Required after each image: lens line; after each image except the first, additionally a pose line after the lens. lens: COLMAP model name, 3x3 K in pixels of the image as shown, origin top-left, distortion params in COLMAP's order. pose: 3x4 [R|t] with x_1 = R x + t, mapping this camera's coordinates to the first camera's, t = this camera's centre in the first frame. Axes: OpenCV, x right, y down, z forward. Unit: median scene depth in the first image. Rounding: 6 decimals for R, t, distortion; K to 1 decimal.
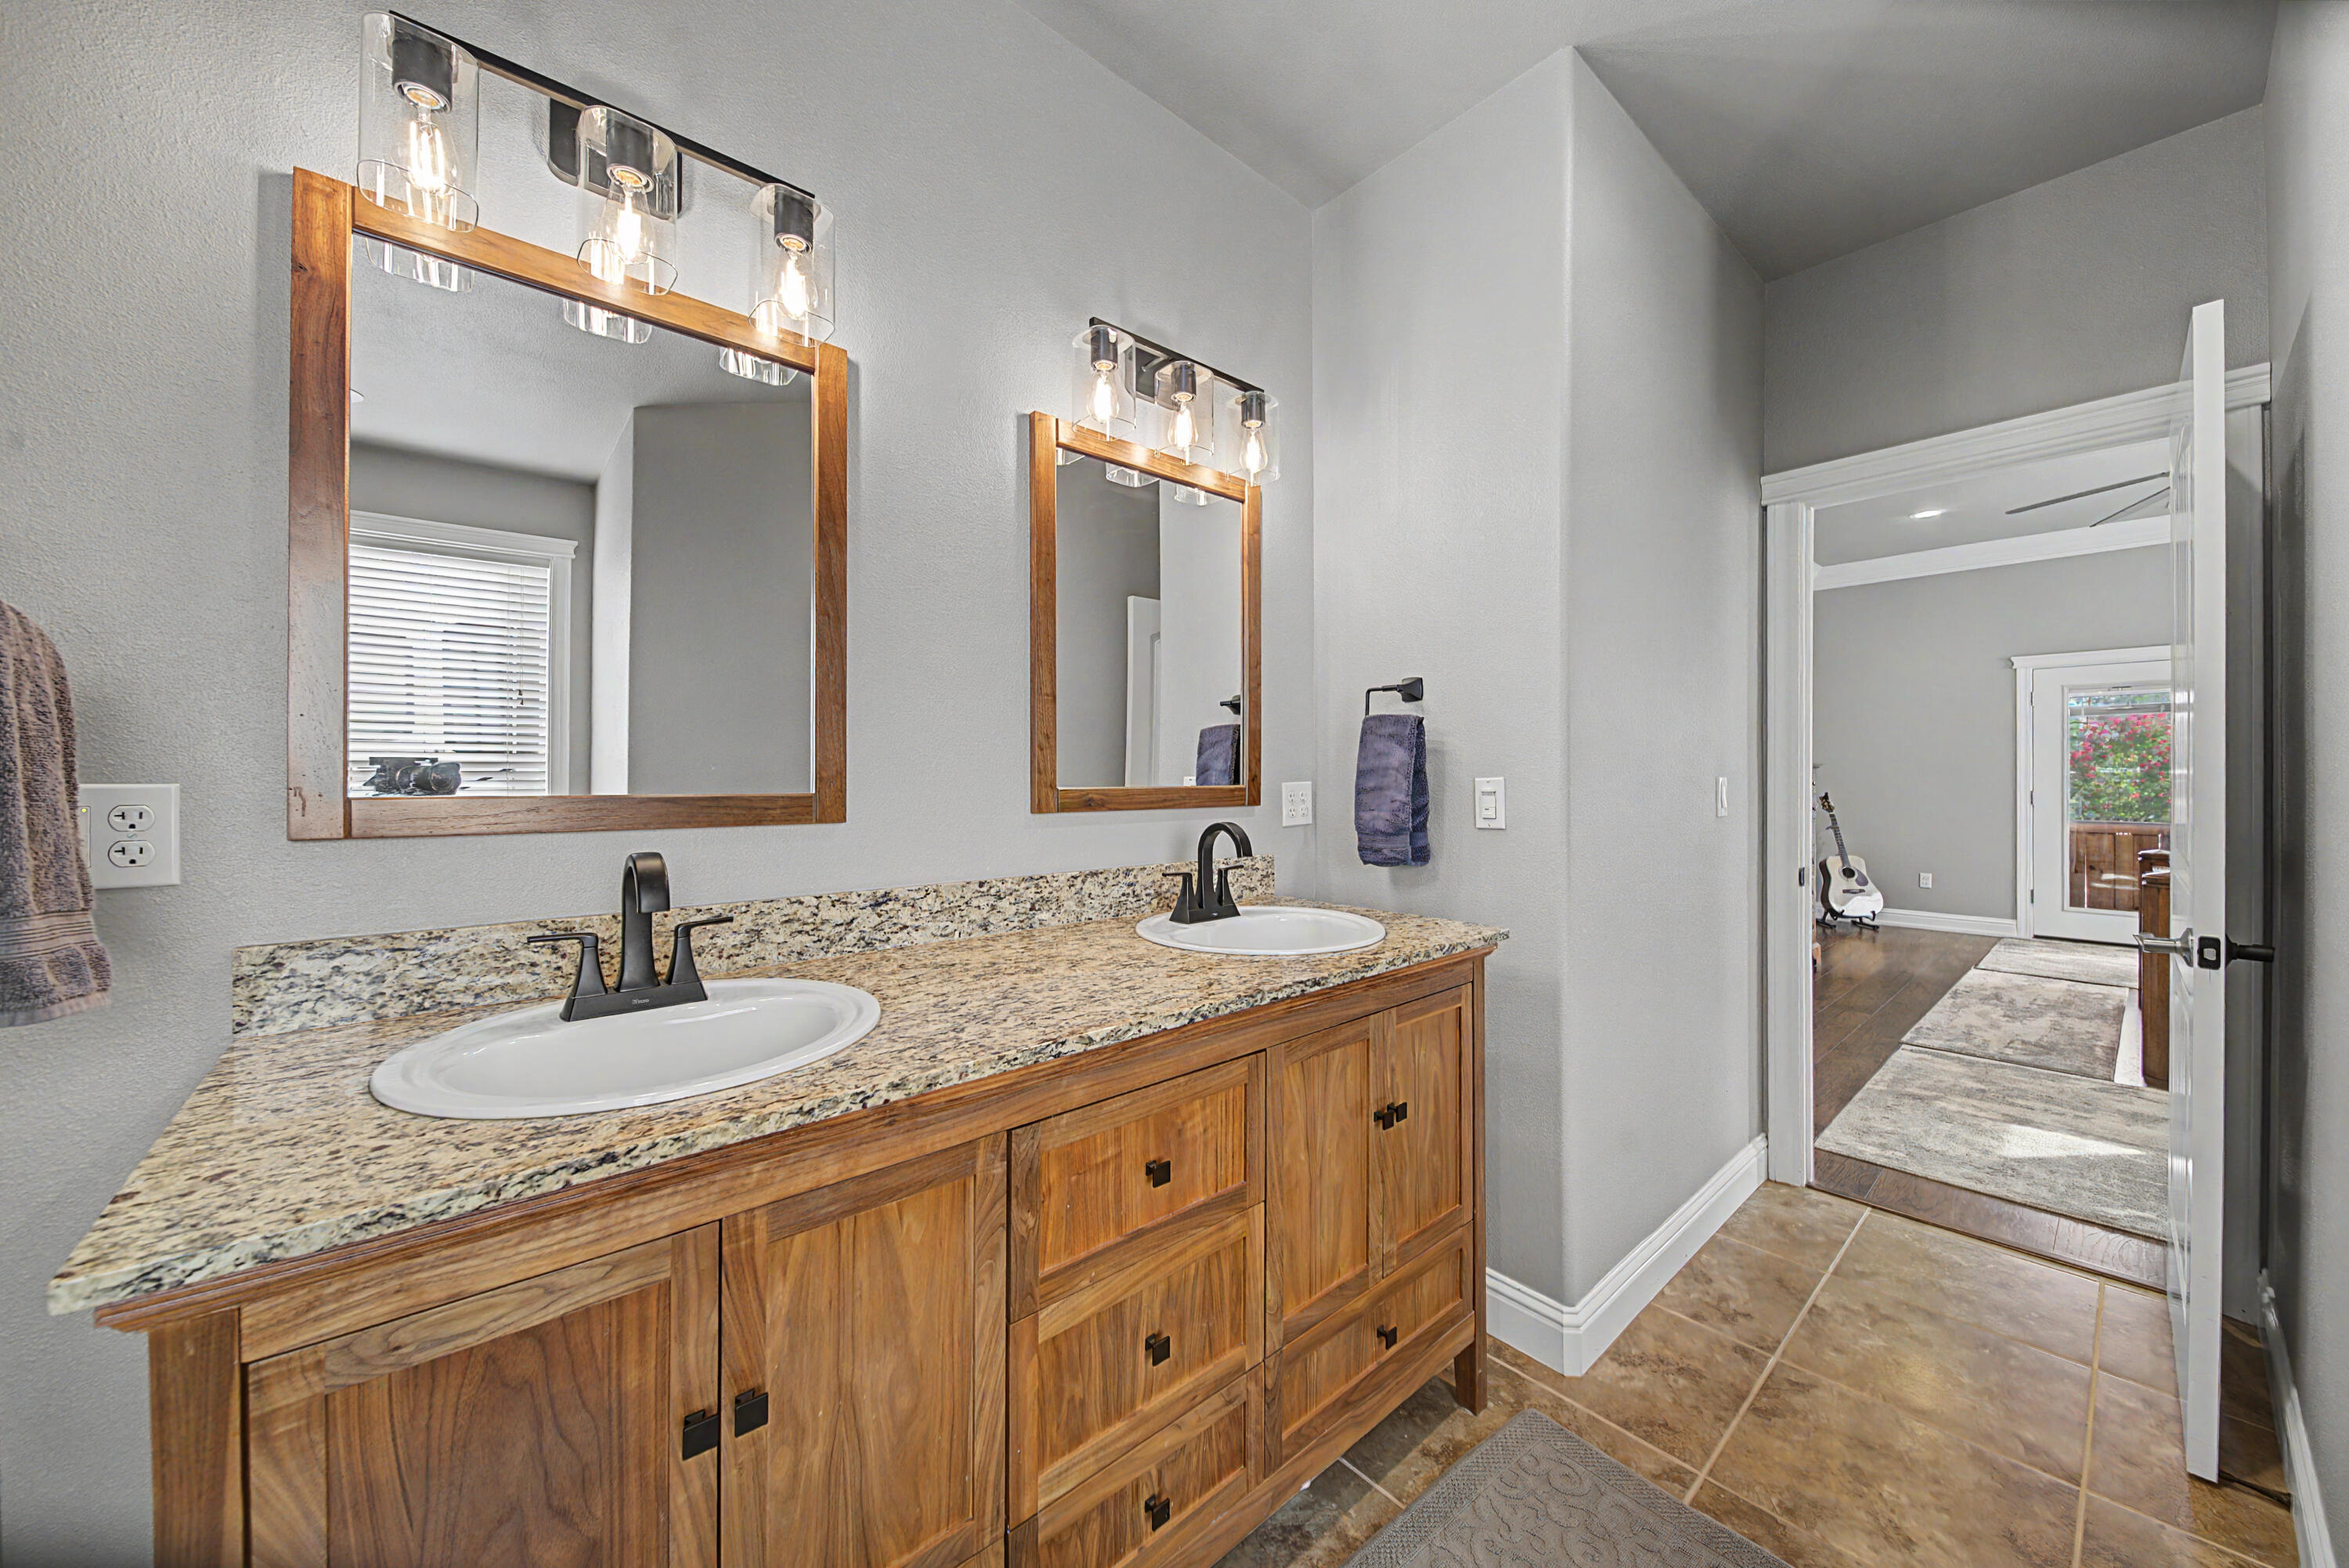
lens RADIAL K [[864.1, 0, 1167.9], [0, 864.1, 780.2], [0, 0, 1]] dist [0.006829, -0.004356]
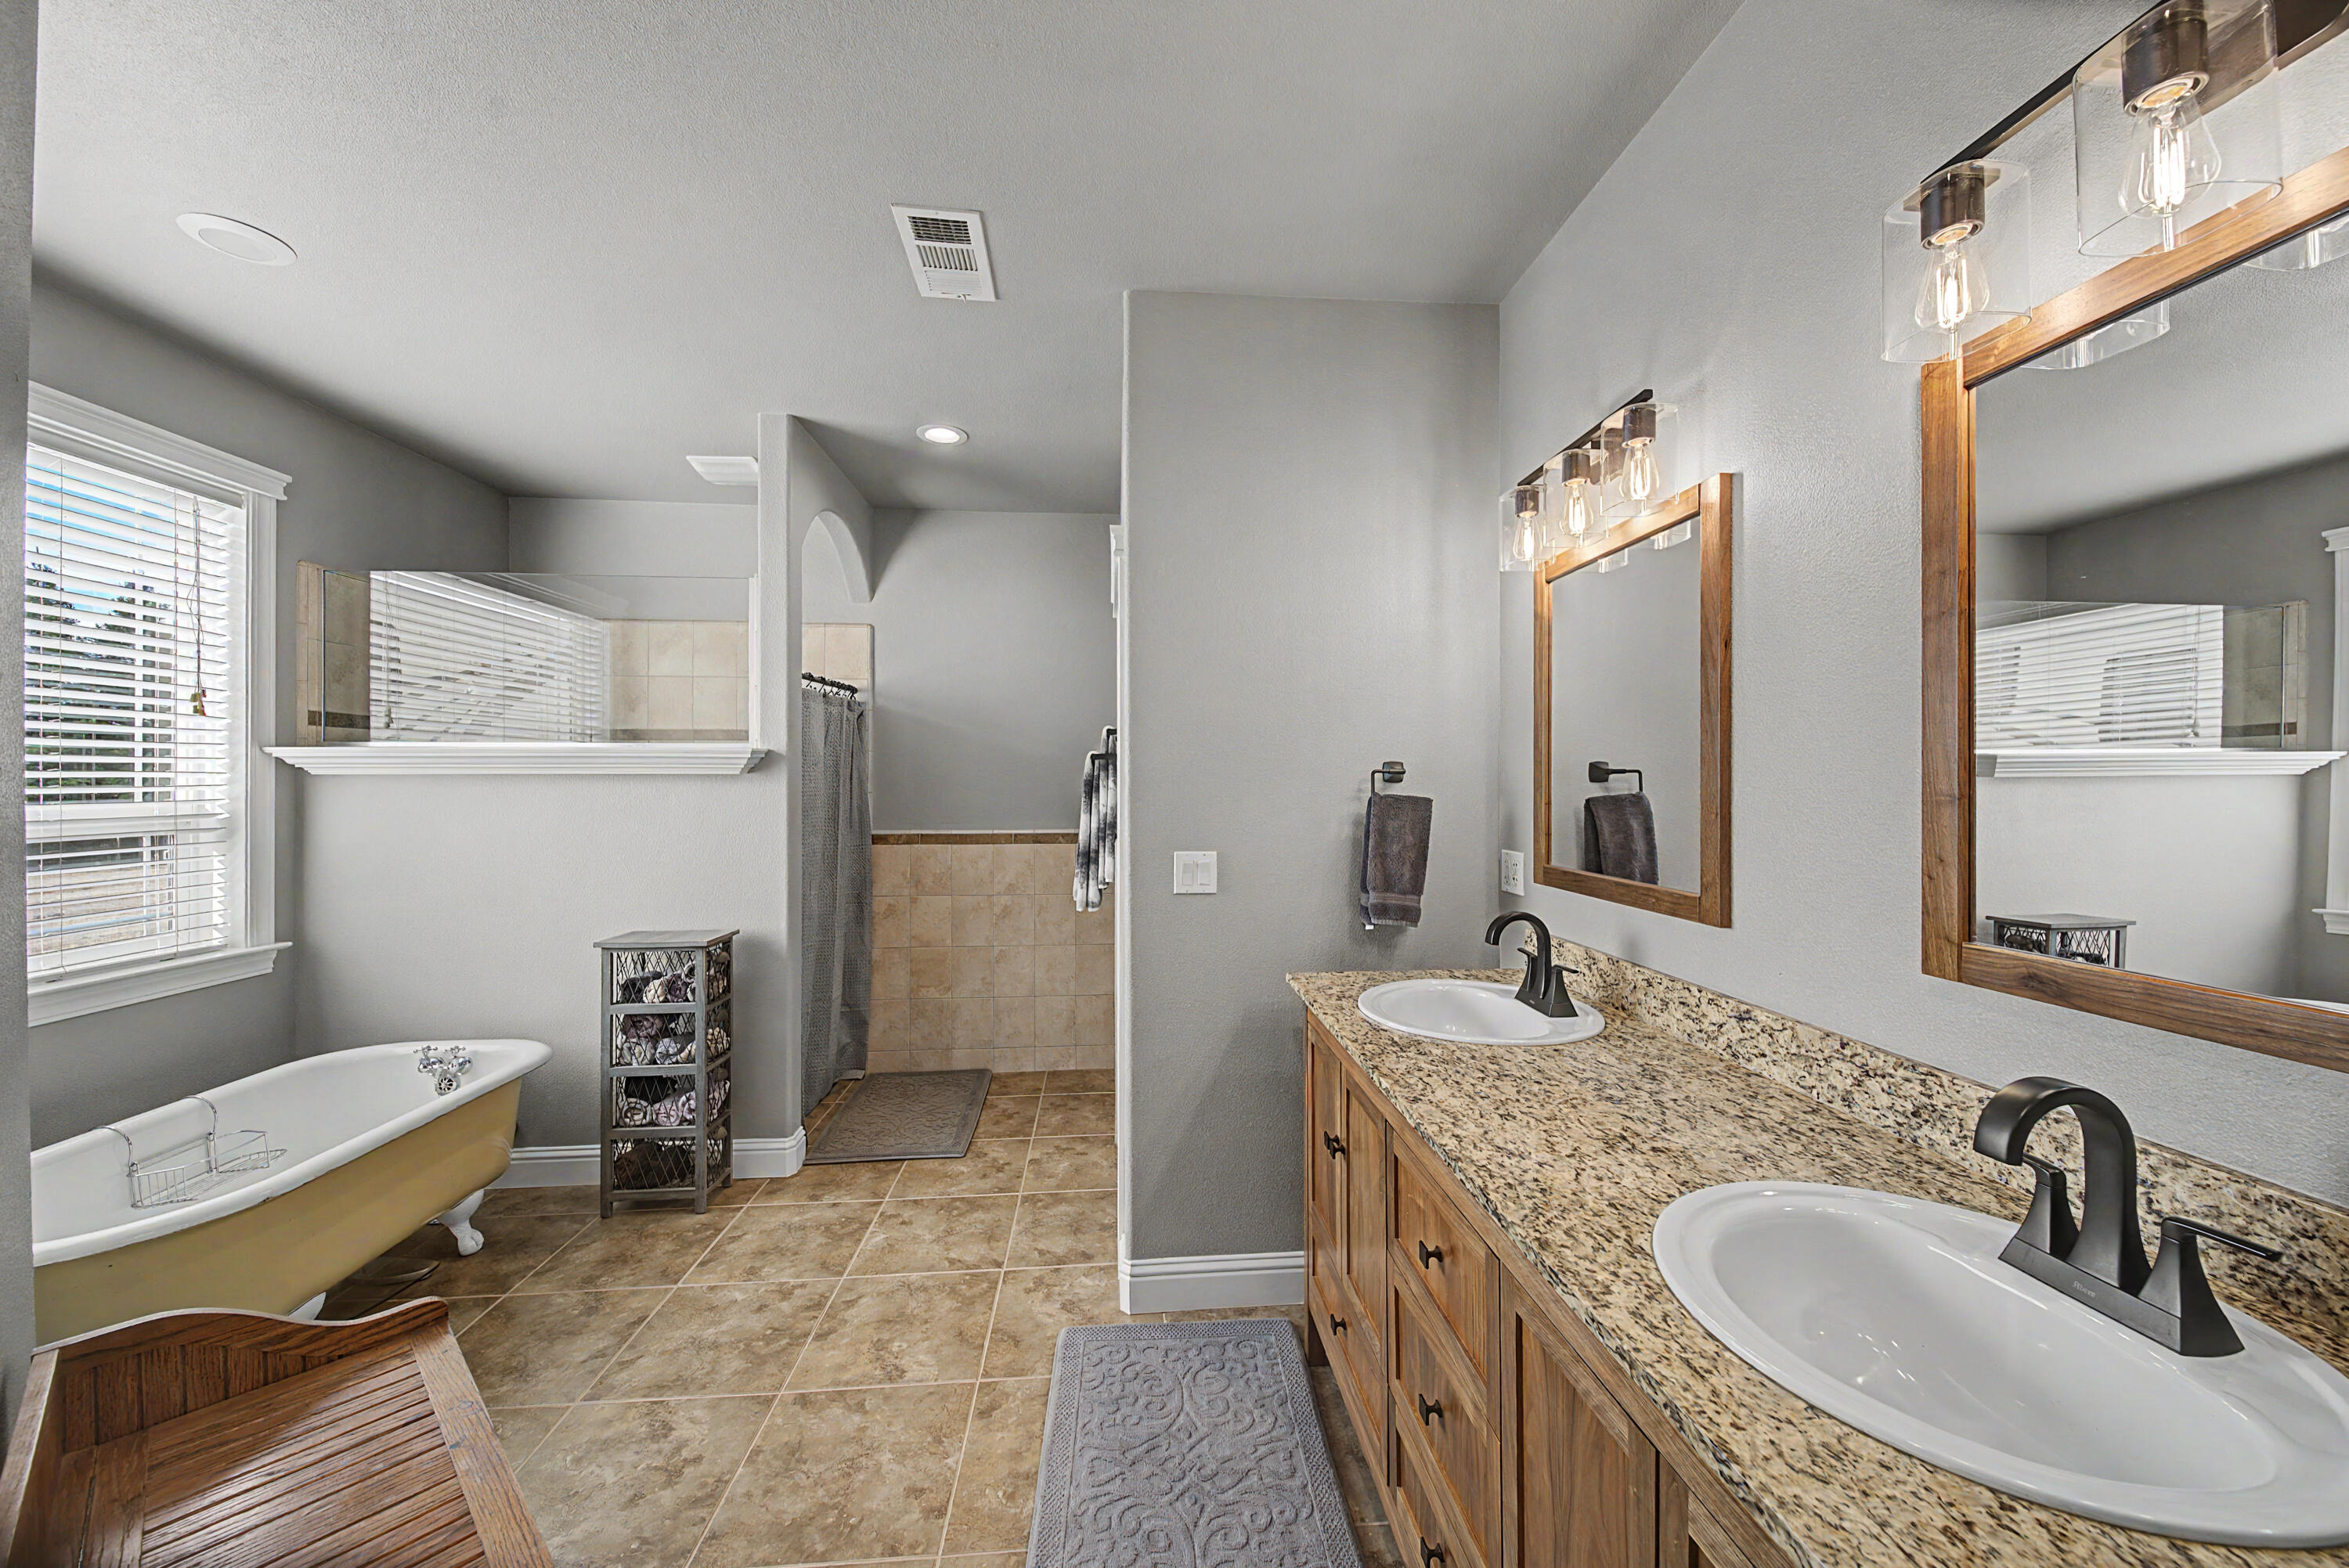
lens RADIAL K [[864.1, 0, 1182.1], [0, 864.1, 779.9], [0, 0, 1]] dist [0.006829, -0.004356]
pose [[-0.598416, 0.001888, -0.801184, 0.809381], [-0.000320, 0.999997, 0.002596, -0.126221], [0.801186, 0.001809, -0.598413, 1.055793]]
